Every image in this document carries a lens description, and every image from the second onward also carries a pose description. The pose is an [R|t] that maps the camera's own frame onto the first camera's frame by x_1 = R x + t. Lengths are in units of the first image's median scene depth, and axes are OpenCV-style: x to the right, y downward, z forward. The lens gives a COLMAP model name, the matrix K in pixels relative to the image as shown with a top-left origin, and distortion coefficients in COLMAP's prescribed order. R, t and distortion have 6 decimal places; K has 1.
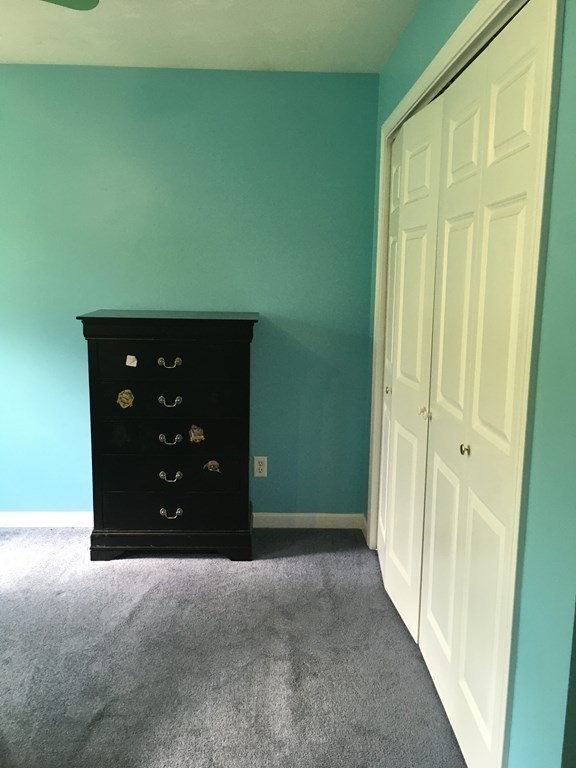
lens RADIAL K [[654.6, 0, 284.9], [0, 654.6, 382.3], [0, 0, 1]] dist [0.080825, -0.113737]
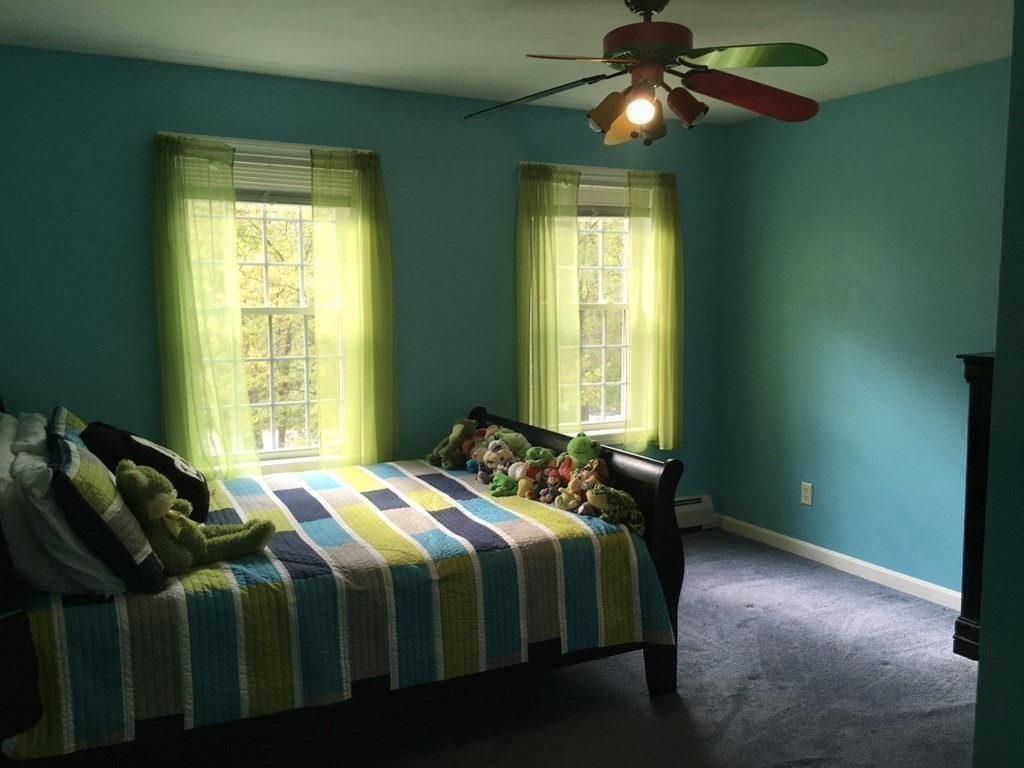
lens RADIAL K [[872.8, 0, 512.0], [0, 872.8, 384.0], [0, 0, 1]] dist [0.080825, -0.113737]
pose [[0.404149, 0.061547, -0.912620, 0.494510], [-0.136473, 0.990623, 0.006371, 0.008693], [0.904455, 0.121973, 0.408759, 0.018219]]
